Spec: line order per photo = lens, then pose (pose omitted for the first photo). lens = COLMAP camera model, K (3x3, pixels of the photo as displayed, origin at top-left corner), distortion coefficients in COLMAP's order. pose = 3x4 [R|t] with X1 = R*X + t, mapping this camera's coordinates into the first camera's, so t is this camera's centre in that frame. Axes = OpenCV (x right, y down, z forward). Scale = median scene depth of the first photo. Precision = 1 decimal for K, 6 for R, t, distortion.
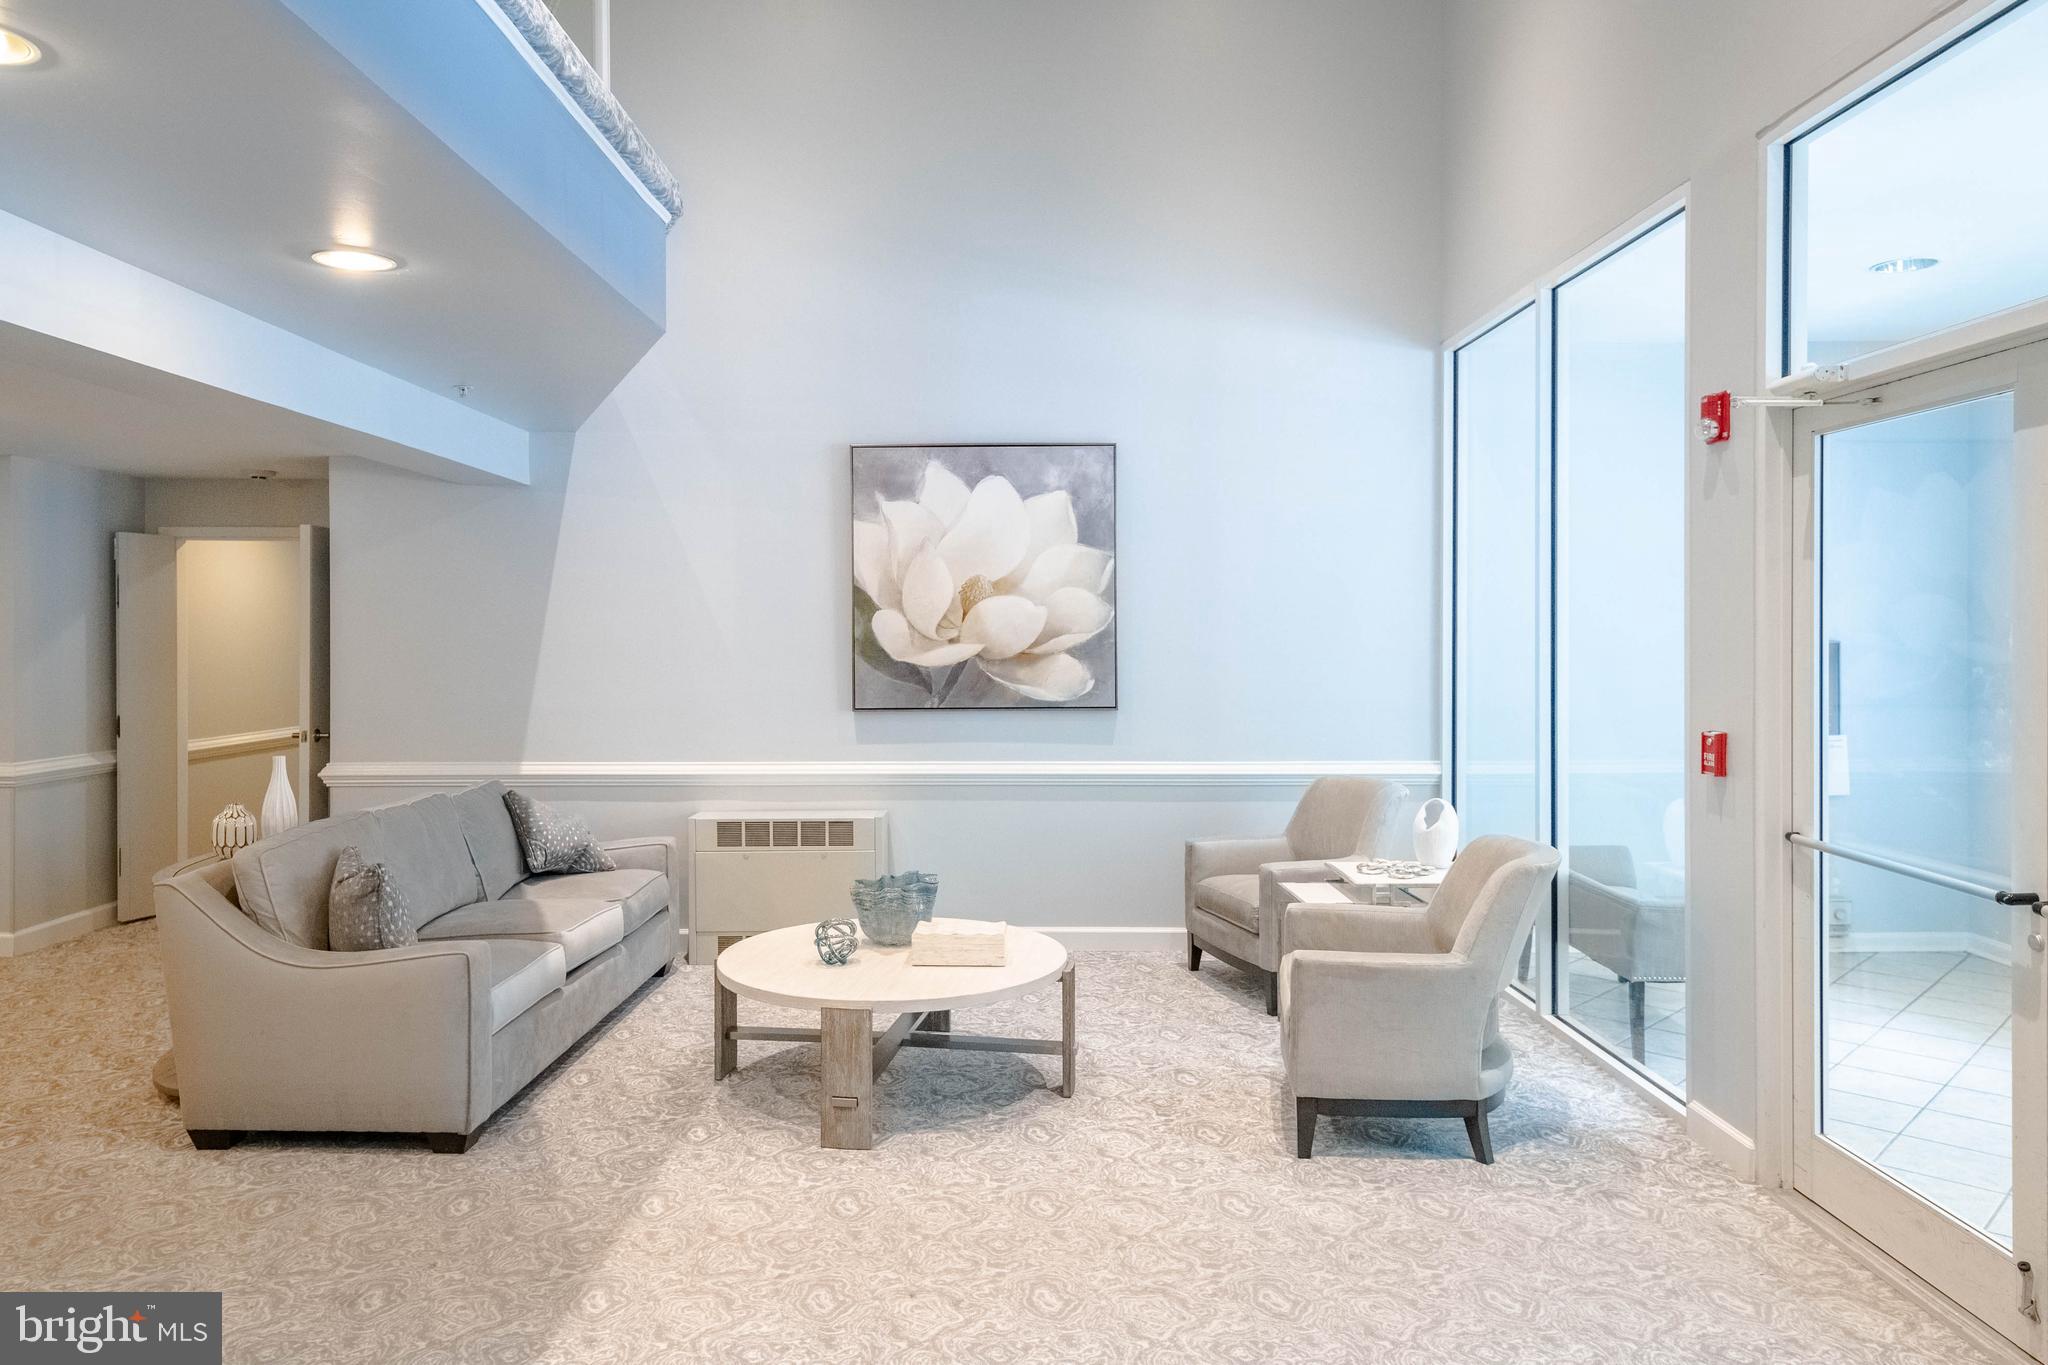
lens RADIAL K [[1403.0, 0, 1021.3], [0, 1403.0, 642.6], [0, 0, 1]] dist [0.018746, 0.002571]
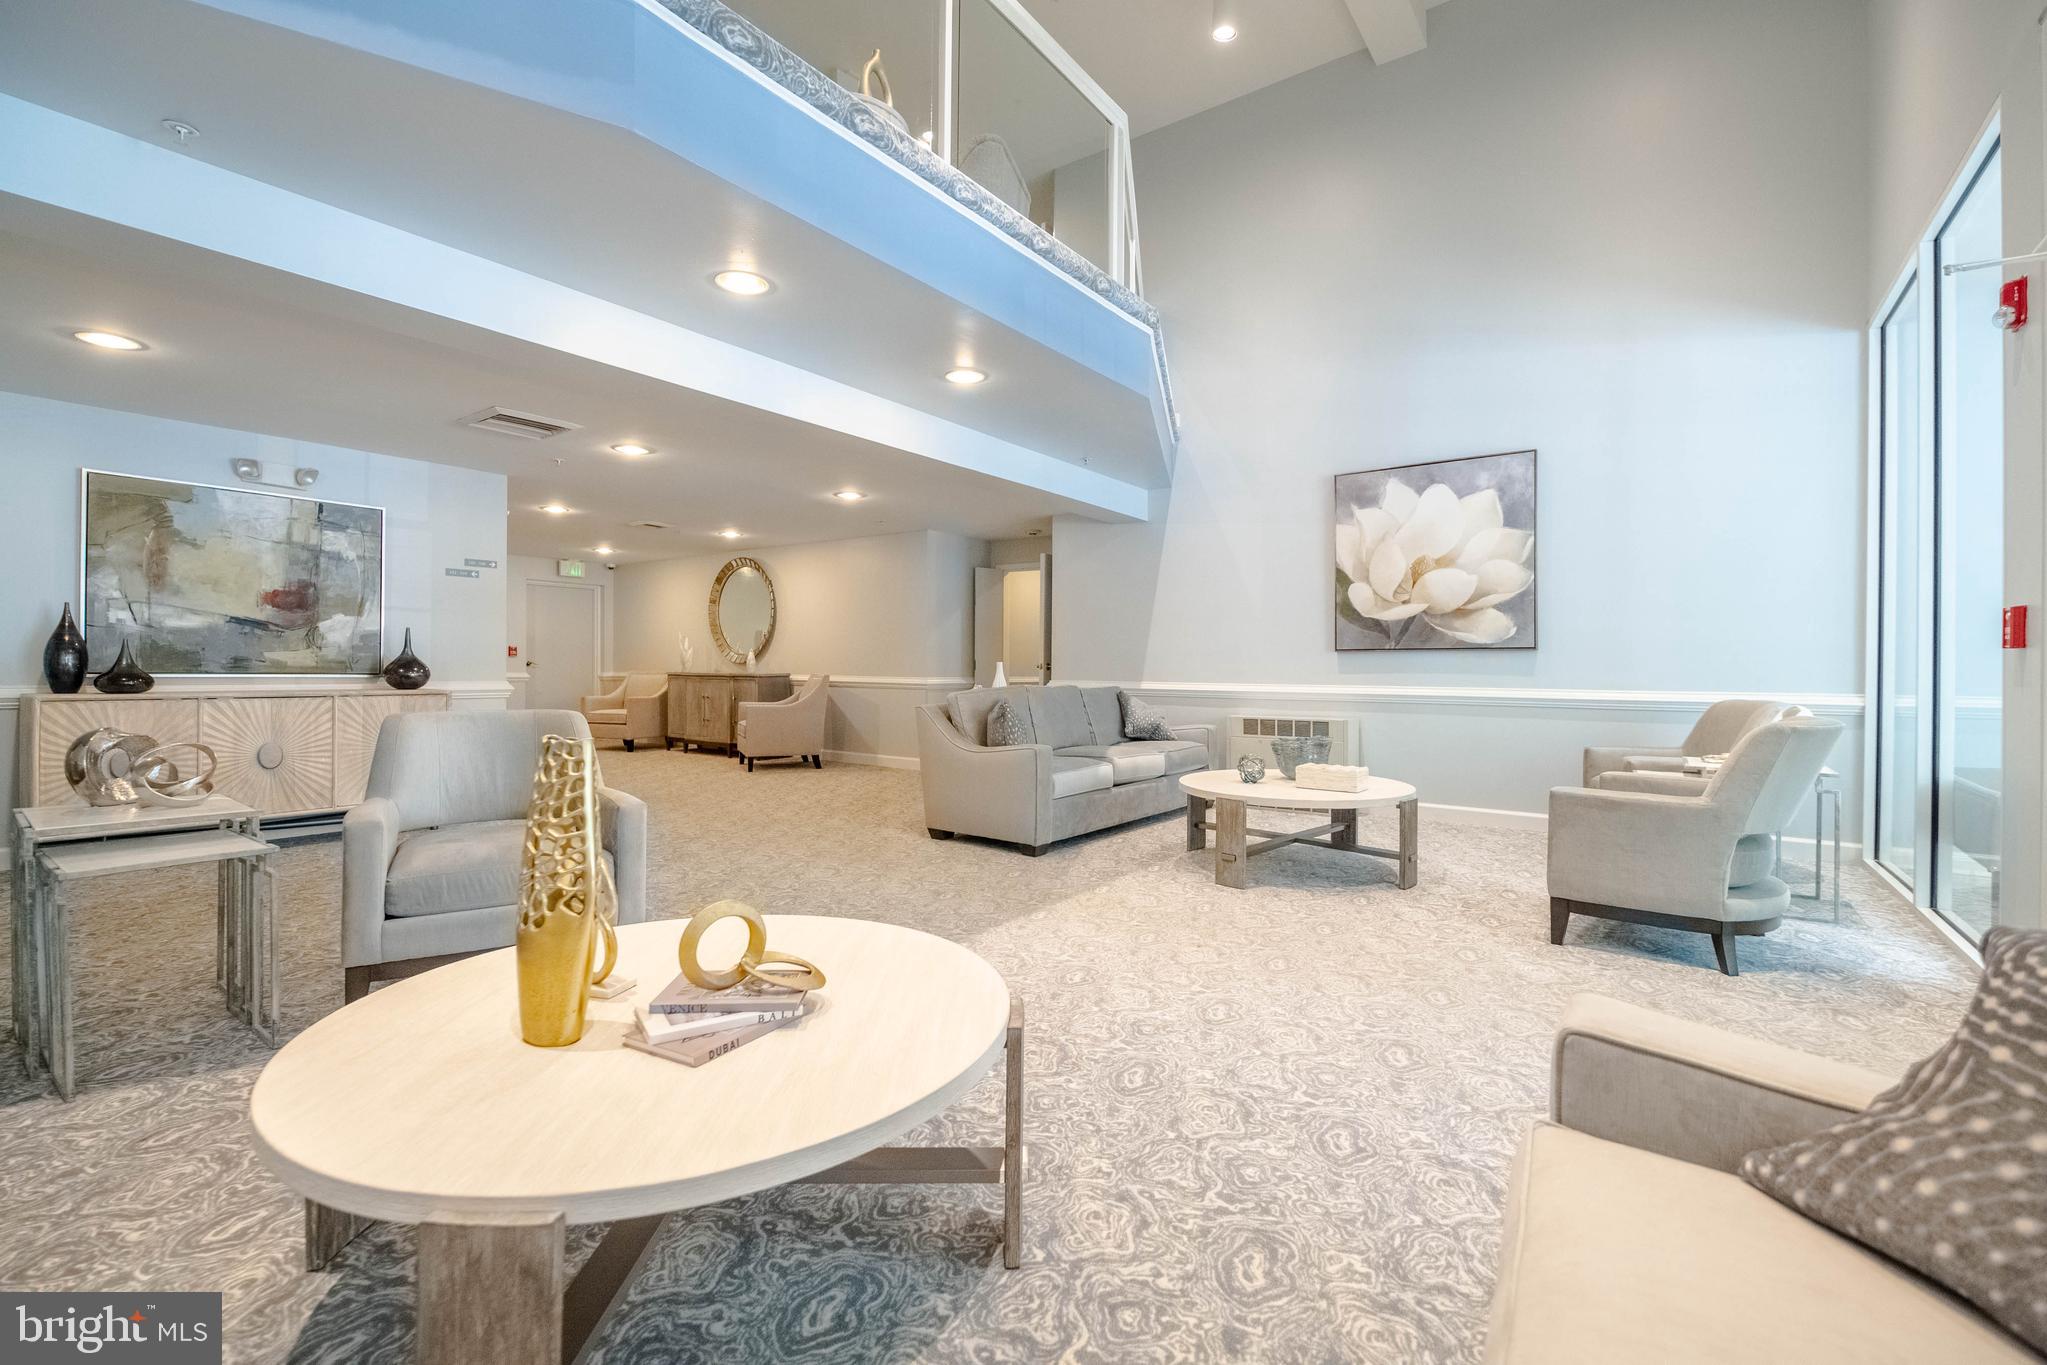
lens RADIAL K [[893.6, 0, 1023.5], [0, 893.6, 682.5], [0, 0, 1]] dist [0.000330, -0.008939]
pose [[0.803563, 0.014457, -0.595045, 0.184143], [-0.010069, 0.999892, 0.010694, 0.075774], [0.595135, -0.002602, 0.803622, 0.027807]]
